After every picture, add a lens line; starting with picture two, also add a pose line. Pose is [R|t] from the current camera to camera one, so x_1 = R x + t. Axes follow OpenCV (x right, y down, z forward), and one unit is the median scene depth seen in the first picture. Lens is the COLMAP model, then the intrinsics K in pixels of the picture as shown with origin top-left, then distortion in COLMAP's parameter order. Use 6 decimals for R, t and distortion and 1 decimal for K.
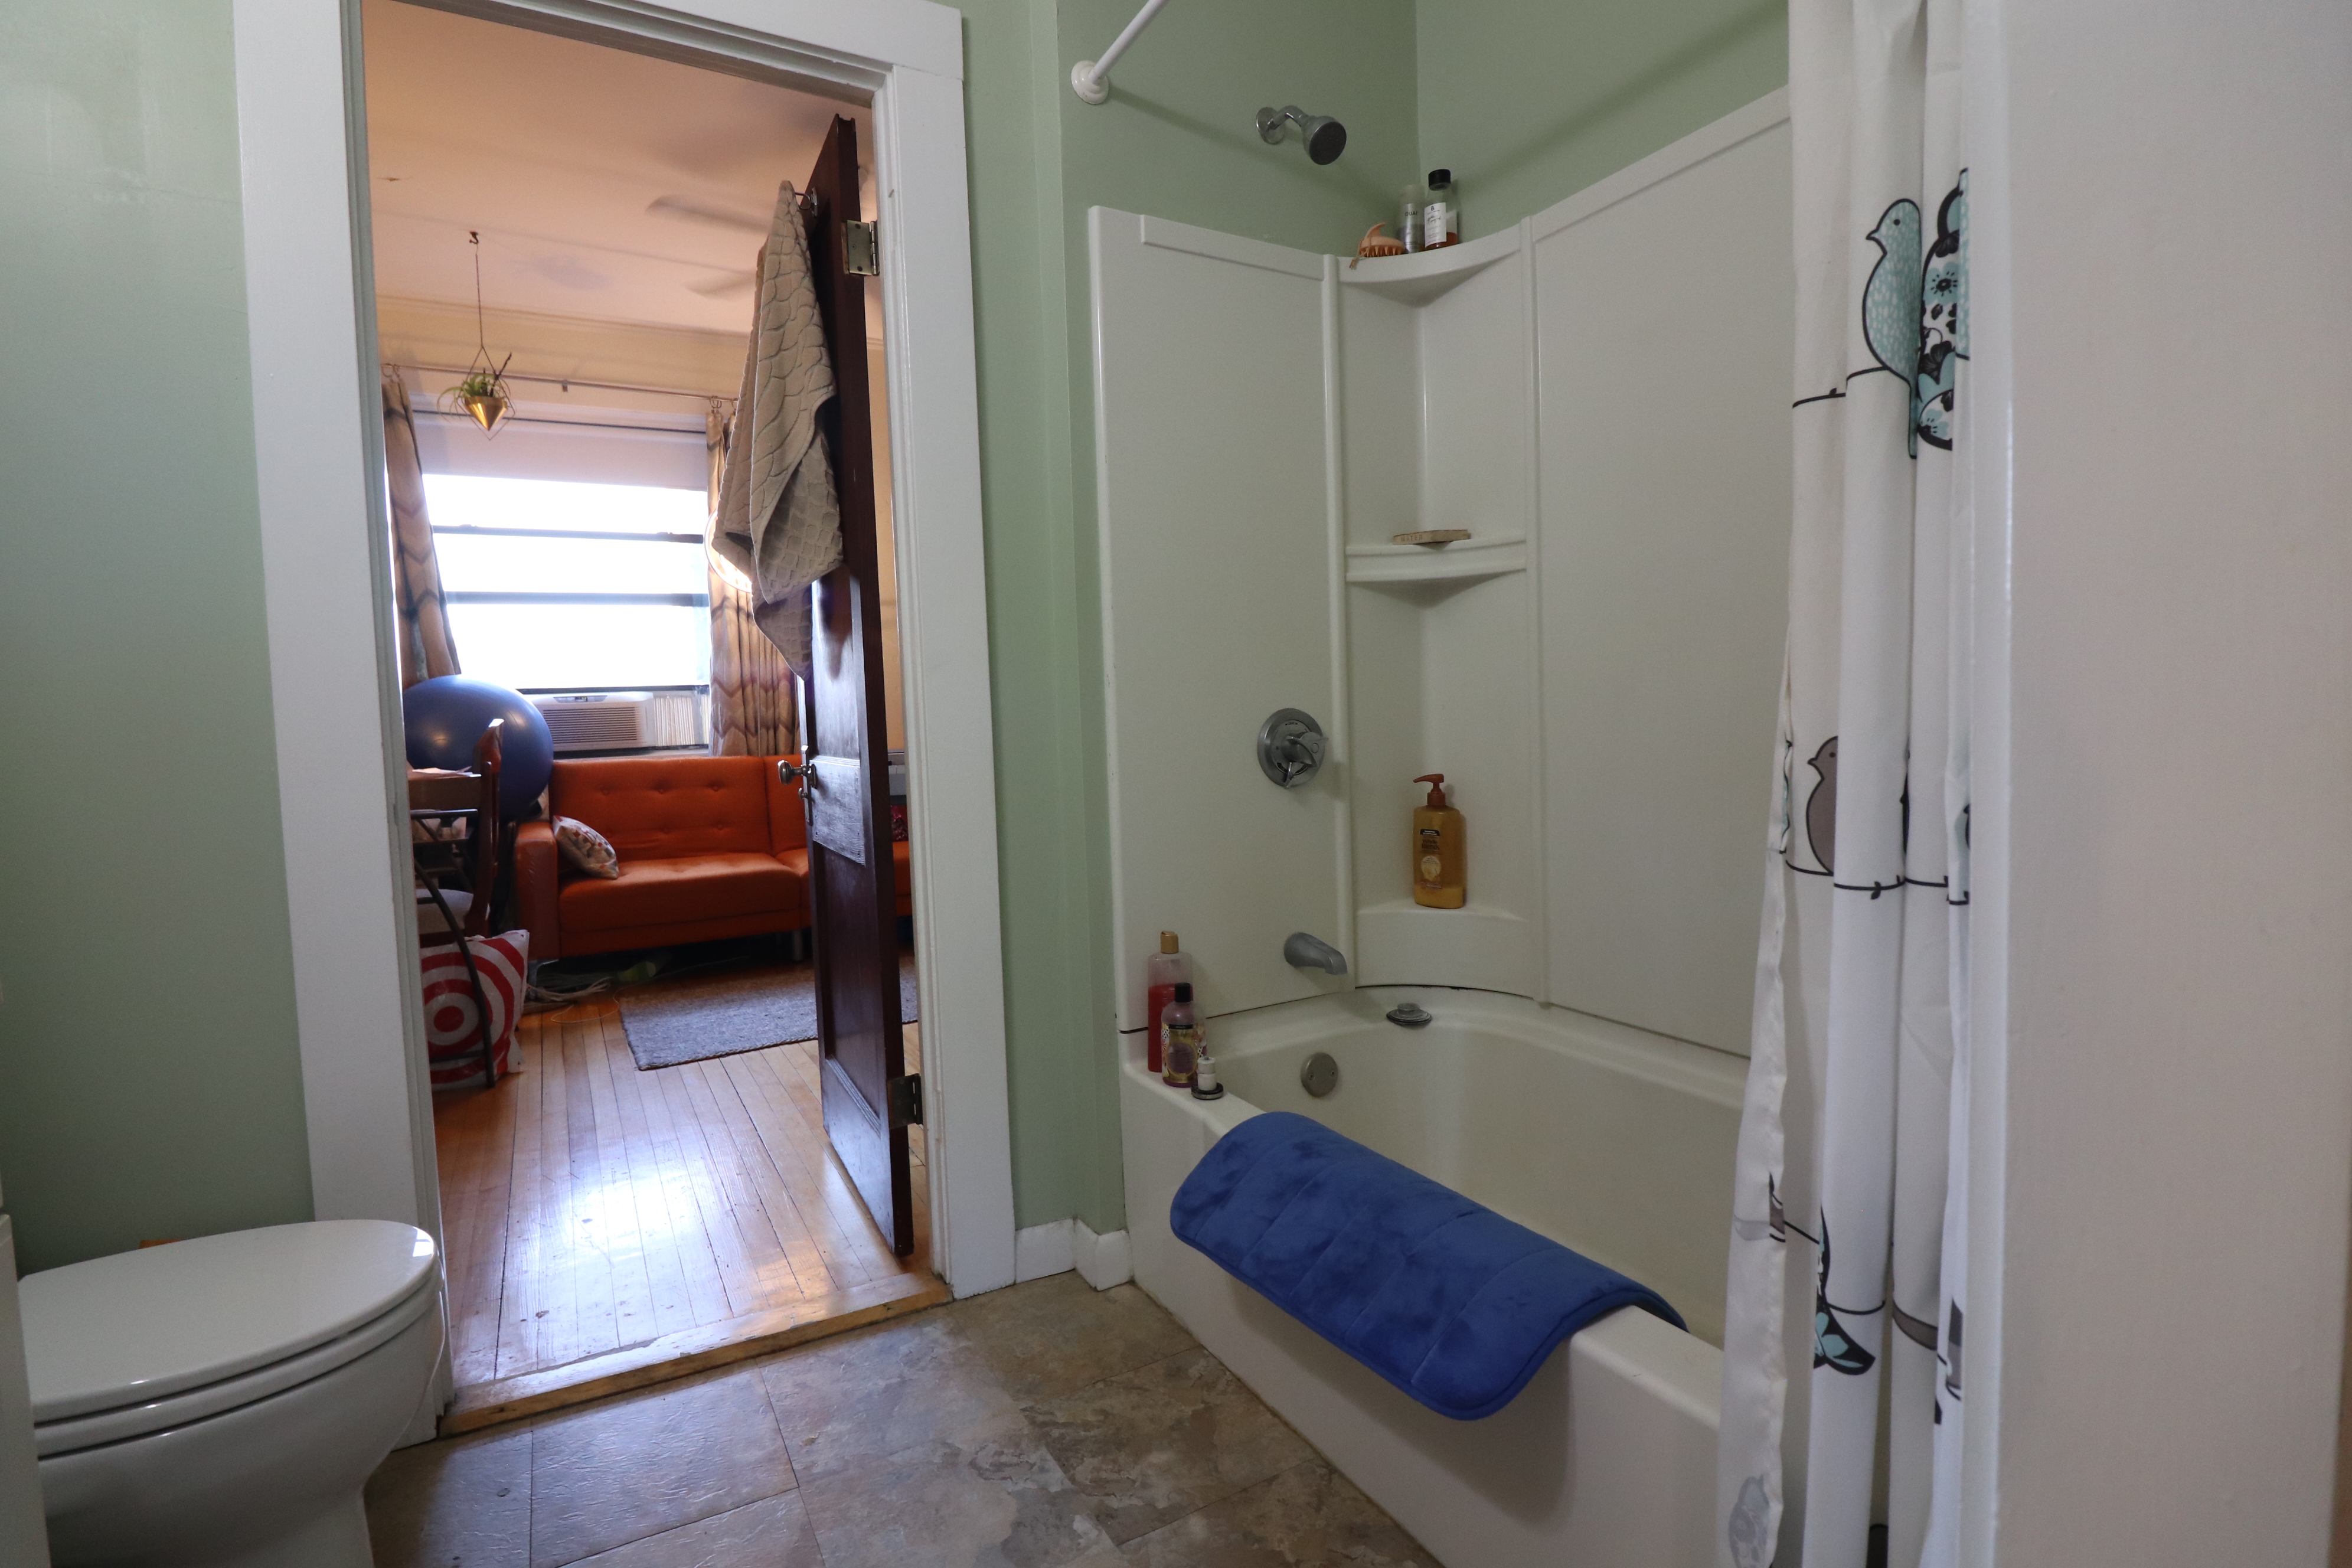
lens RADIAL K [[1086.7, 0, 1186.2], [0, 1086.7, 771.0], [0, 0, 1]] dist [-0.008308, -0.008625]
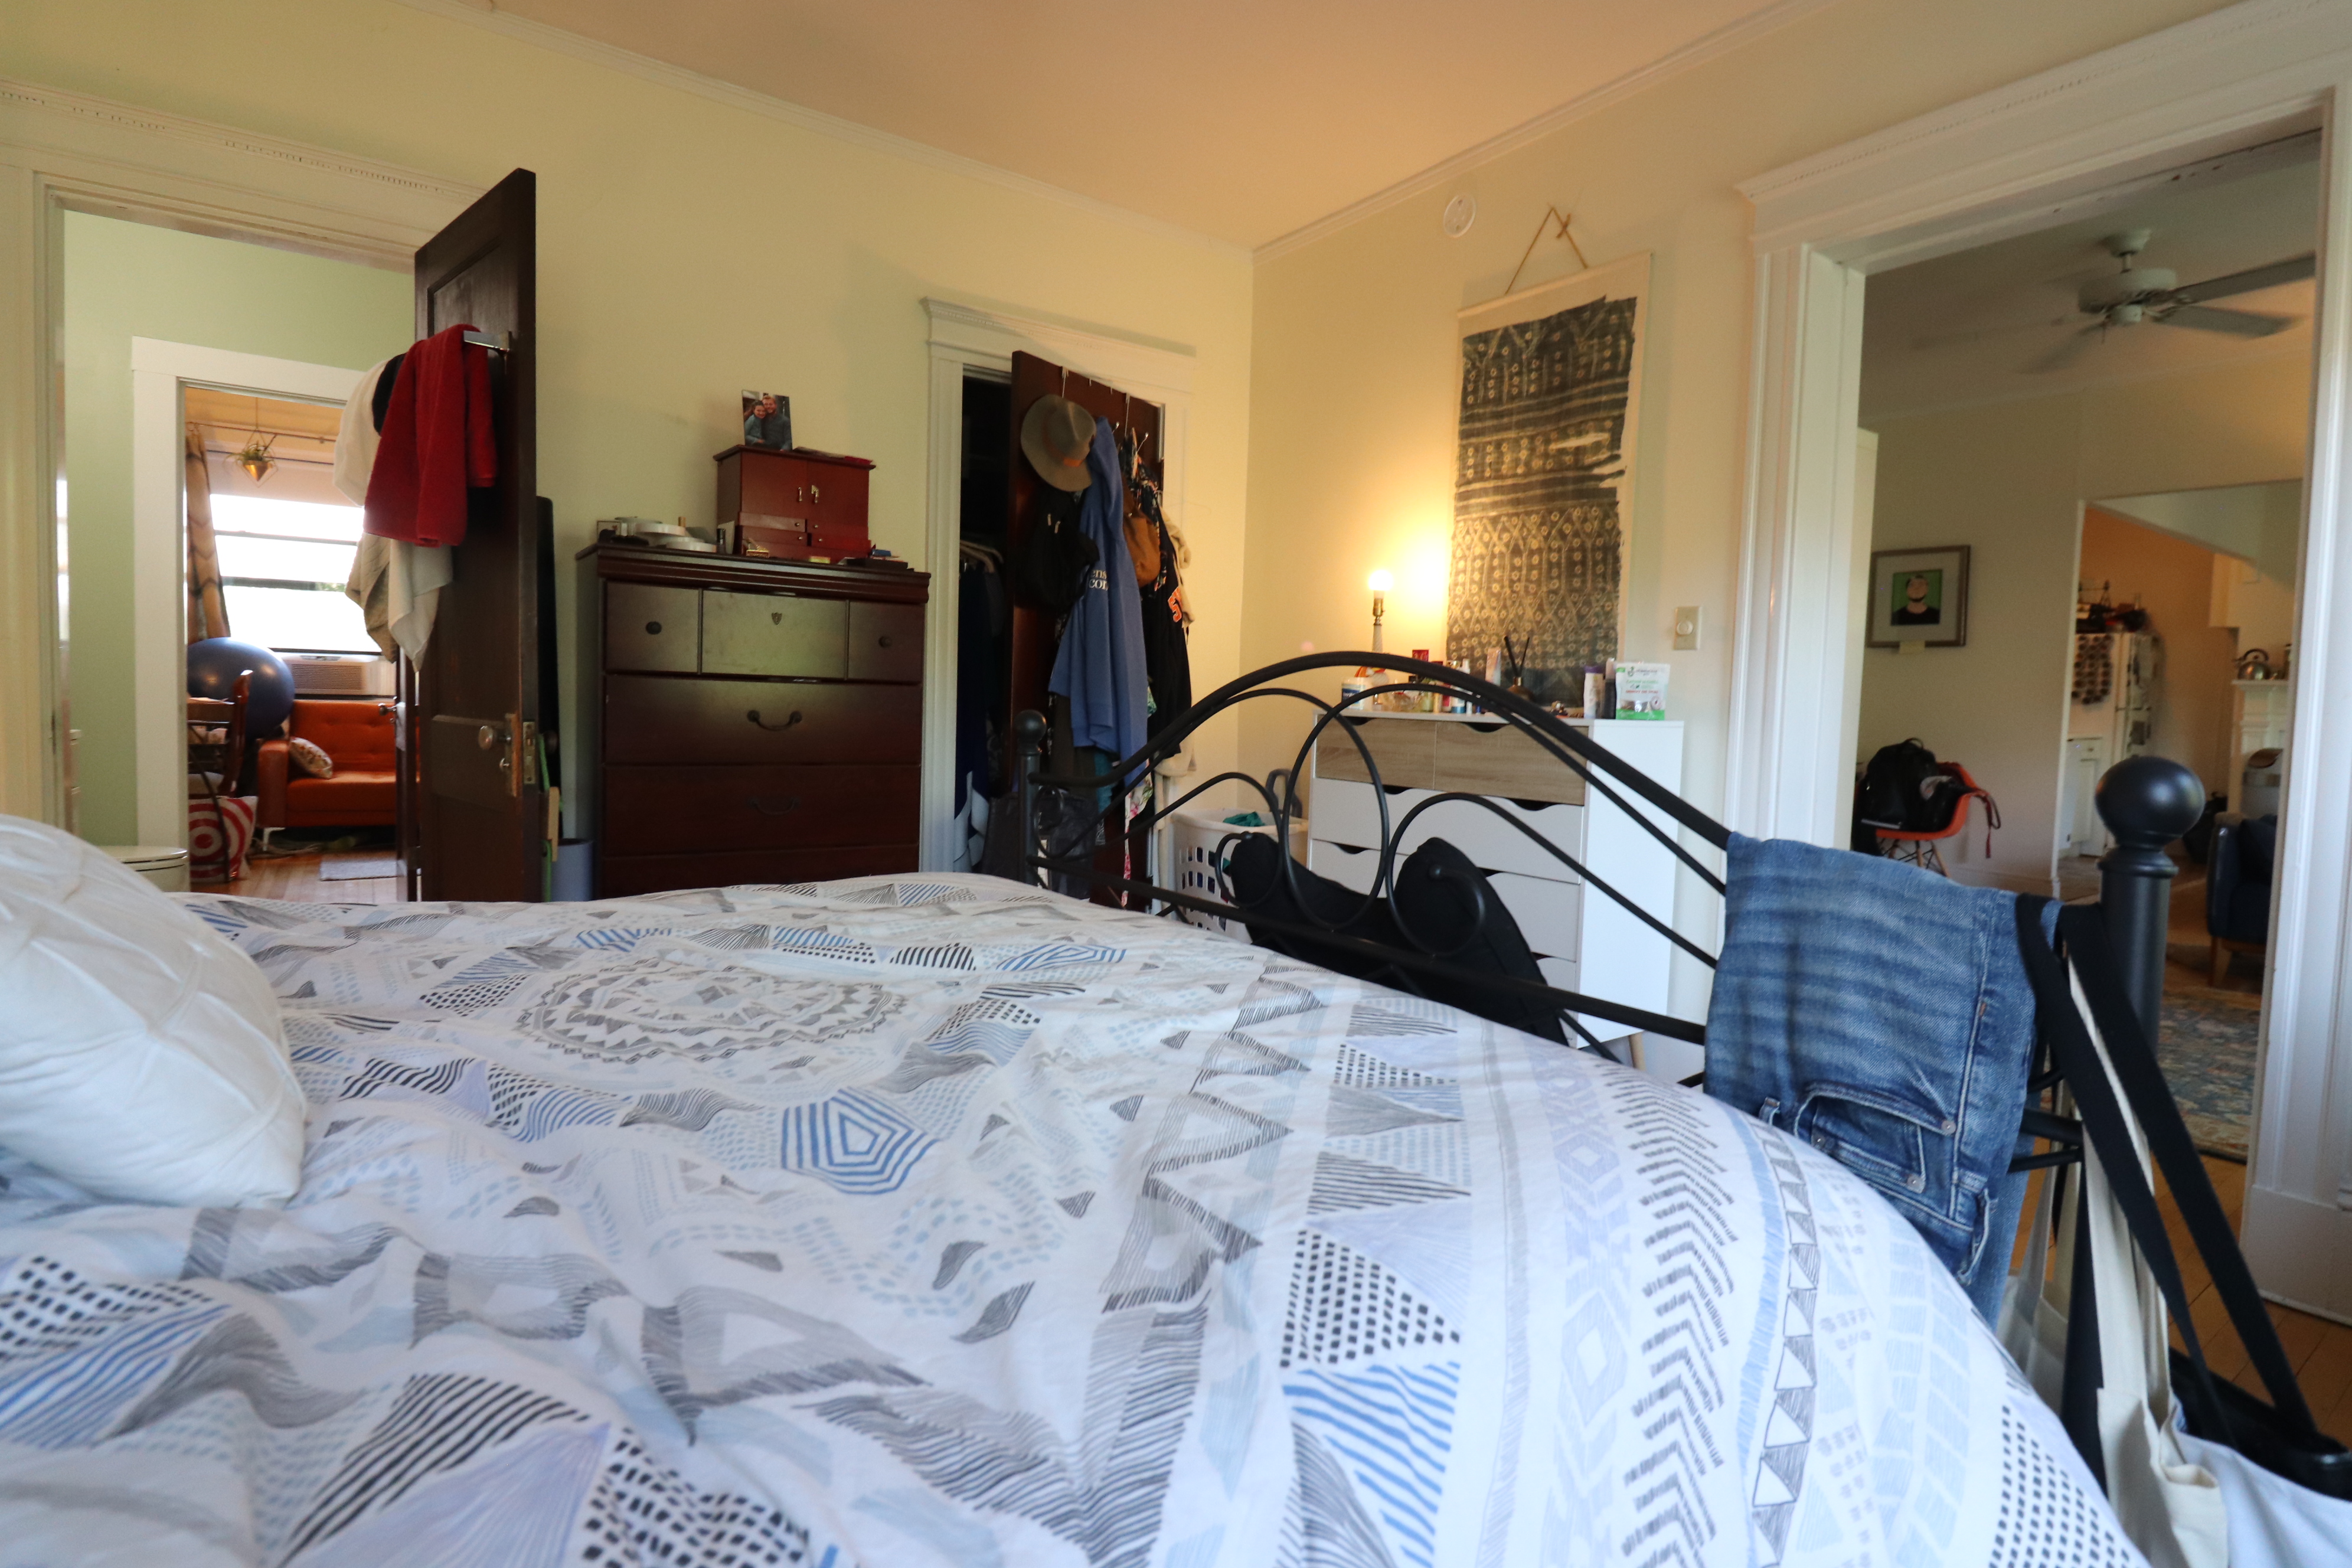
lens RADIAL K [[1149.0, 0, 1174.4], [0, 1149.0, 761.3], [0, 0, 1]] dist [0.000112, -0.011180]
pose [[0.994245, 0.060161, 0.088645, 0.483680], [-0.059913, 0.998189, -0.005459, 0.011591], [-0.088813, 0.000117, 0.996048, -0.670708]]
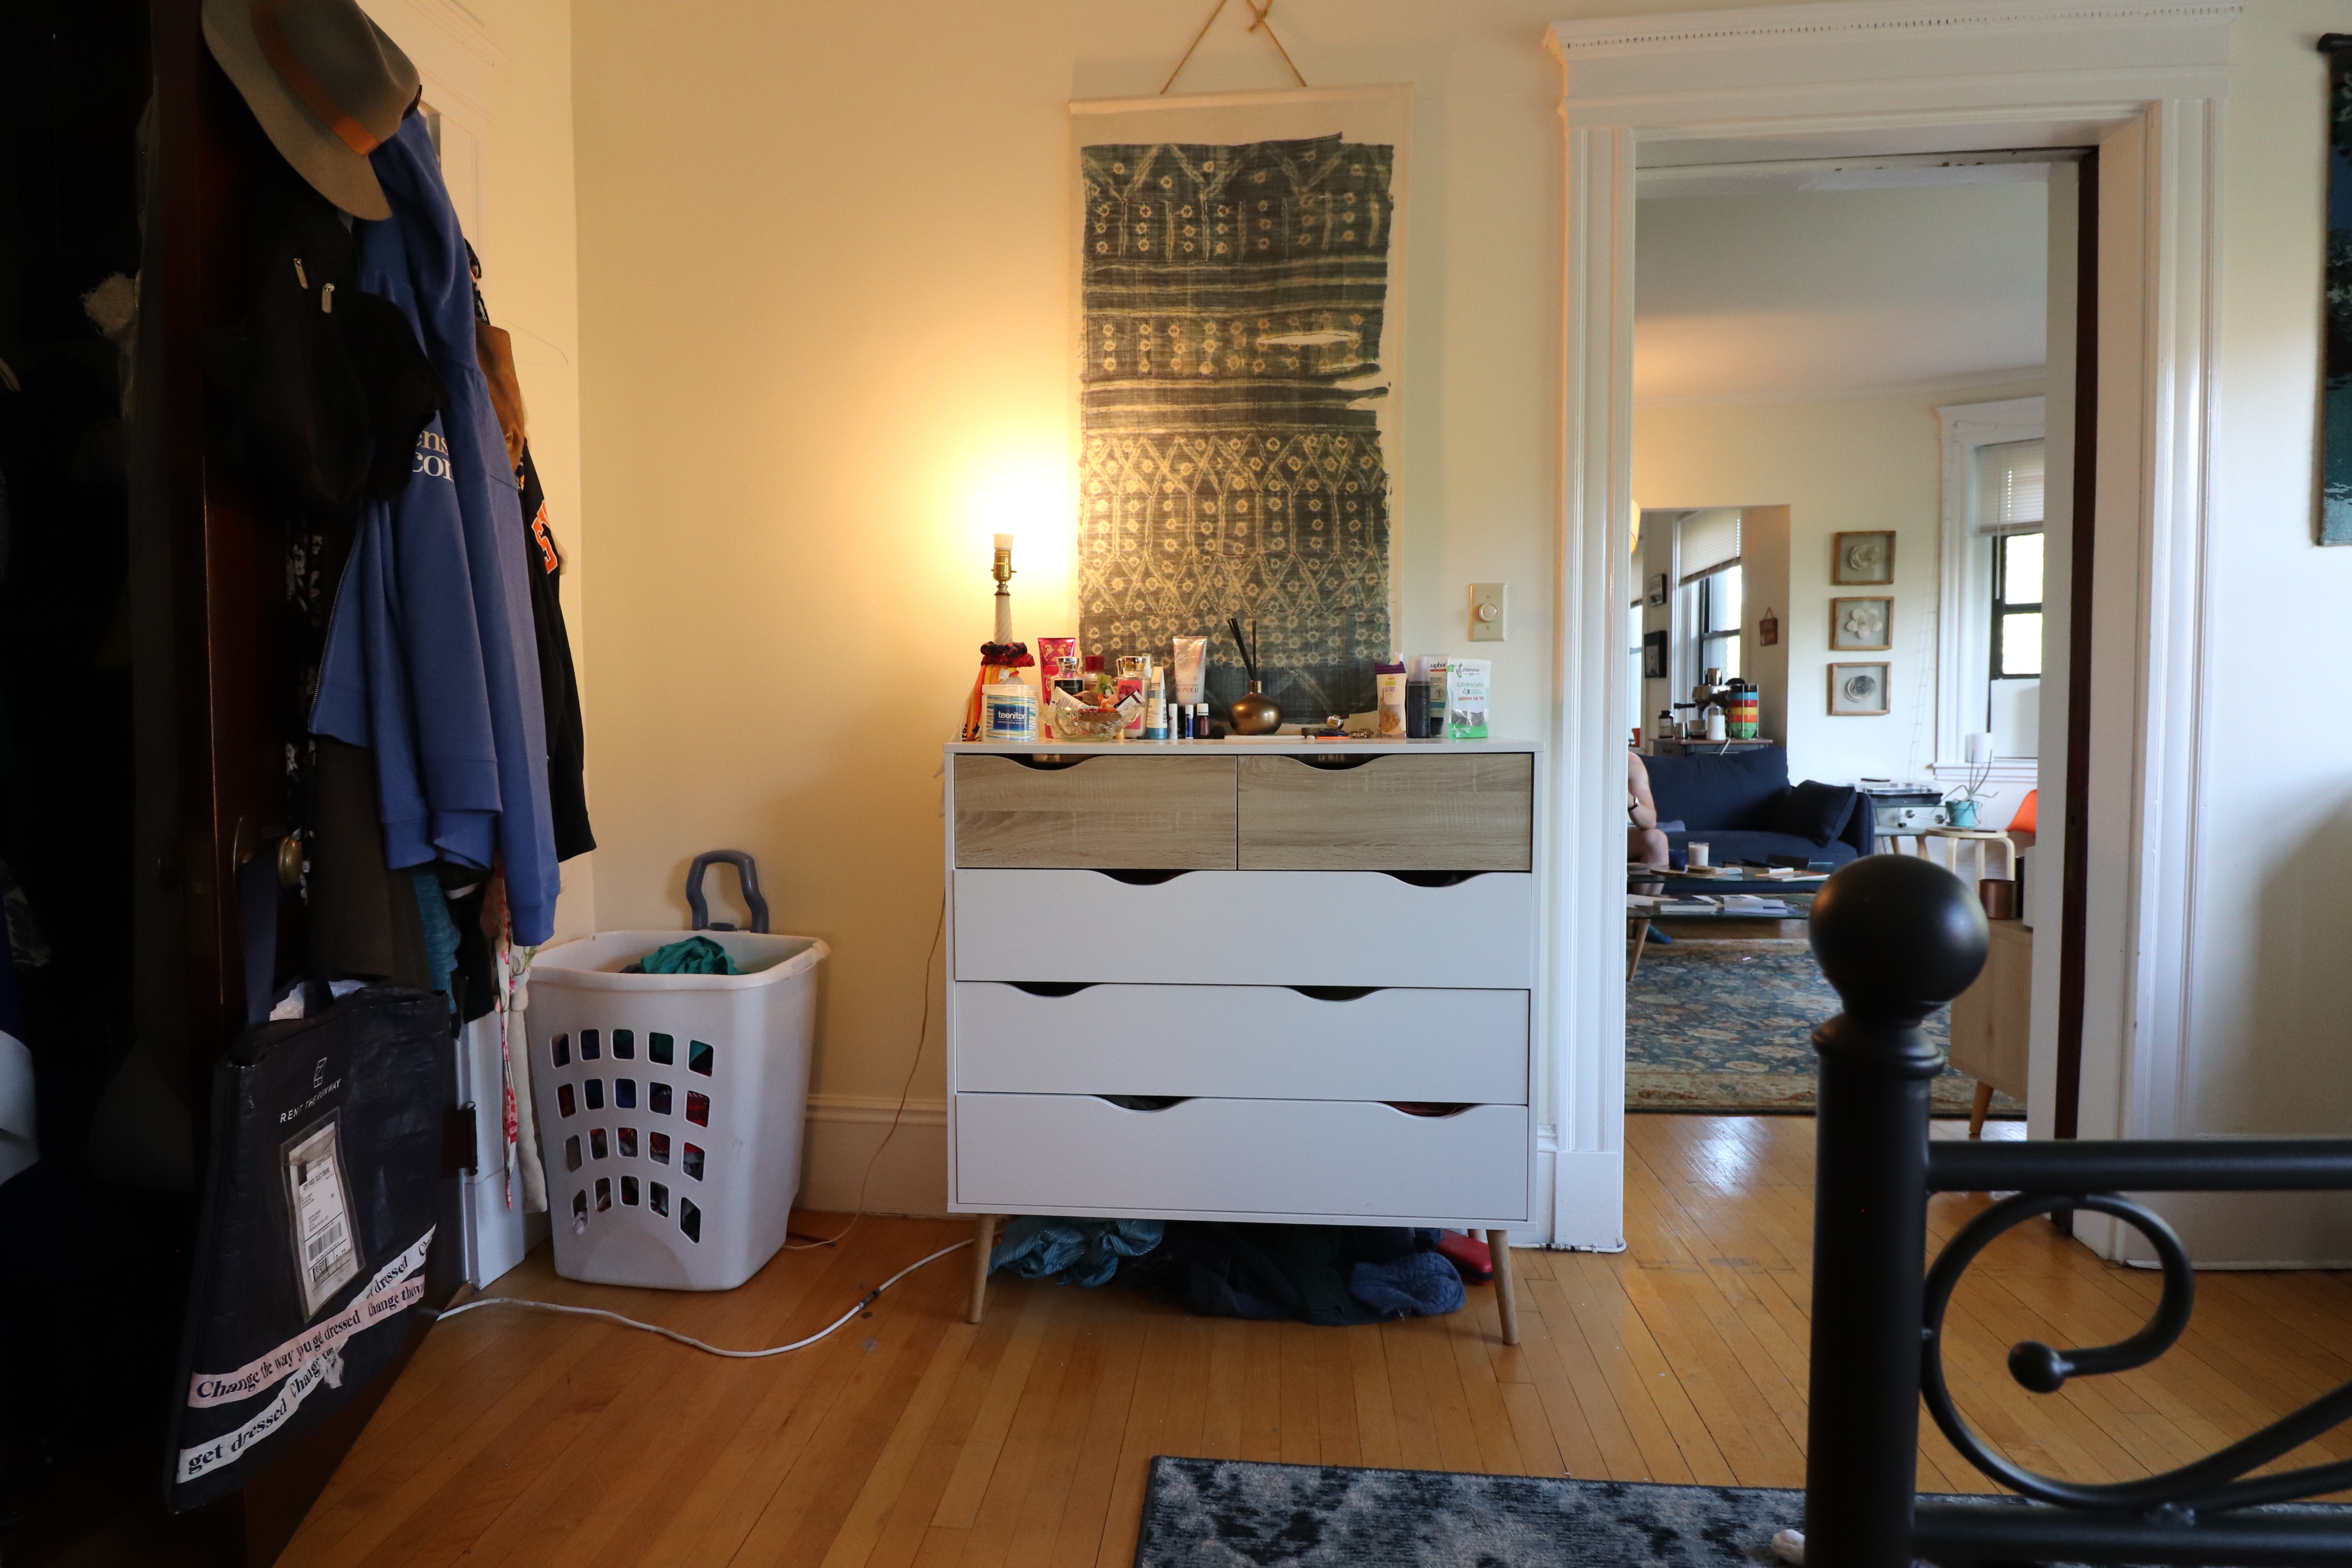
lens RADIAL K [[1149.0, 0, 1172.6], [0, 1149.0, 767.1], [0, 0, 1]] dist [0.000112, -0.011180]
pose [[0.587792, -0.005893, 0.808991, 0.343027], [0.032758, 0.999327, -0.016521, -0.017271], [-0.808349, 0.036212, 0.587589, -0.191083]]
